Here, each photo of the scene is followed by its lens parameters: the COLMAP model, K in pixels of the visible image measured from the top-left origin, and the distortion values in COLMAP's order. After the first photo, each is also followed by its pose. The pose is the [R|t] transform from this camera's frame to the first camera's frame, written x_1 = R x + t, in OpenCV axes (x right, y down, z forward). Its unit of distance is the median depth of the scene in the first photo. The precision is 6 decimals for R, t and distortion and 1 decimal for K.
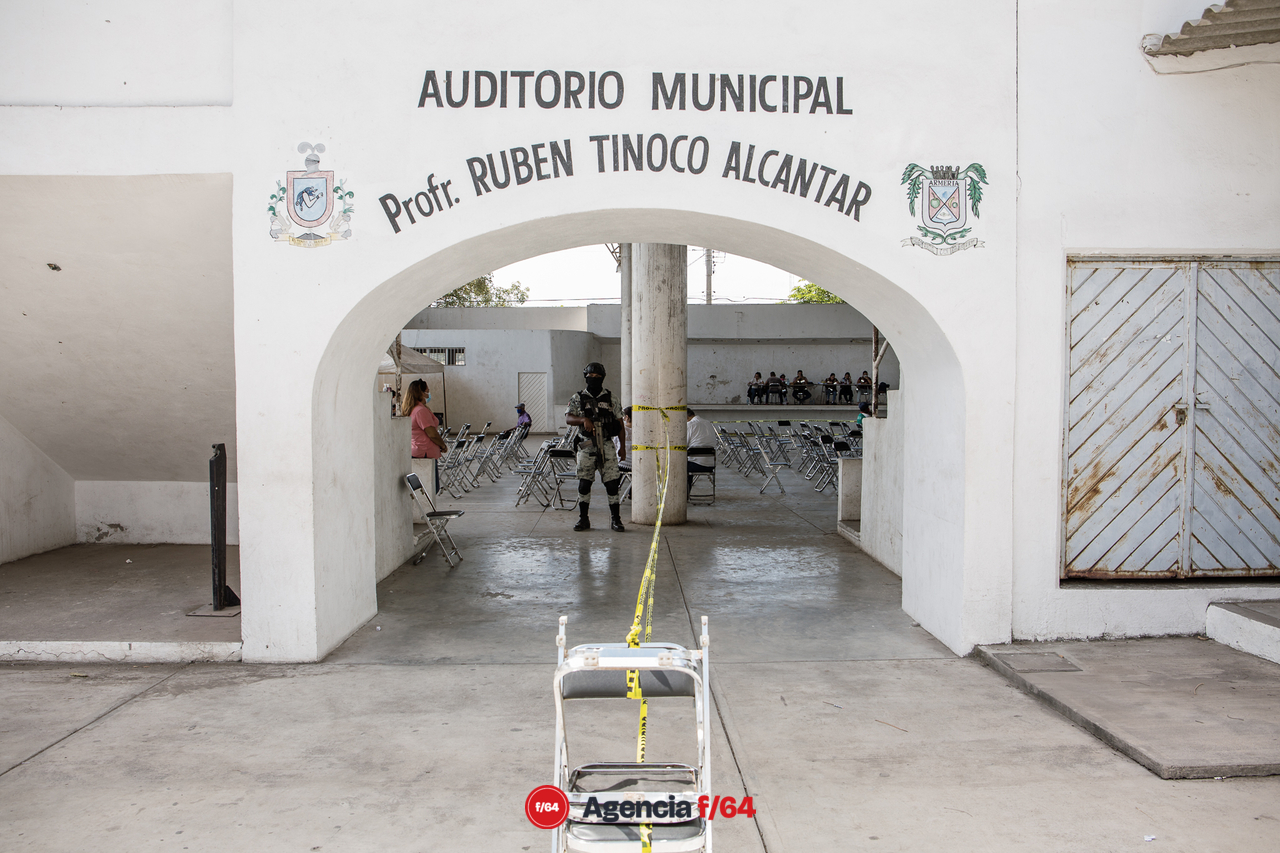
lens RADIAL K [[998.4, 0, 633.0], [0, 998.4, 430.9], [0, 0, 1]] dist [-0.049326, 0.040902]
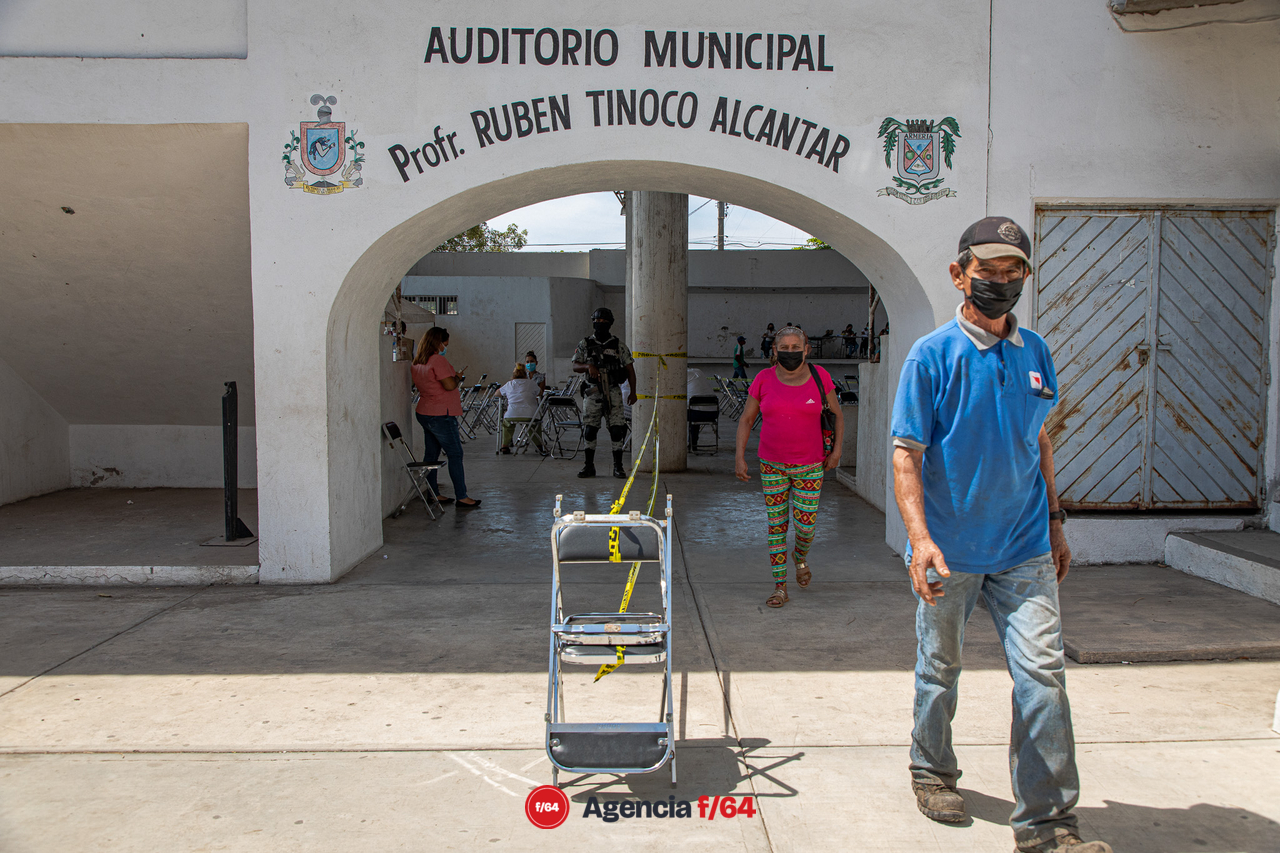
lens RADIAL K [[1108.6, 0, 651.5], [0, 1108.6, 418.9], [0, 0, 1]] dist [0.009210, -0.047234]
pose [[0.999956, 0.002812, 0.008998, 0.016567], [-0.003038, 0.999678, 0.025211, 0.024463], [-0.008925, -0.025237, 0.999642, -0.195686]]
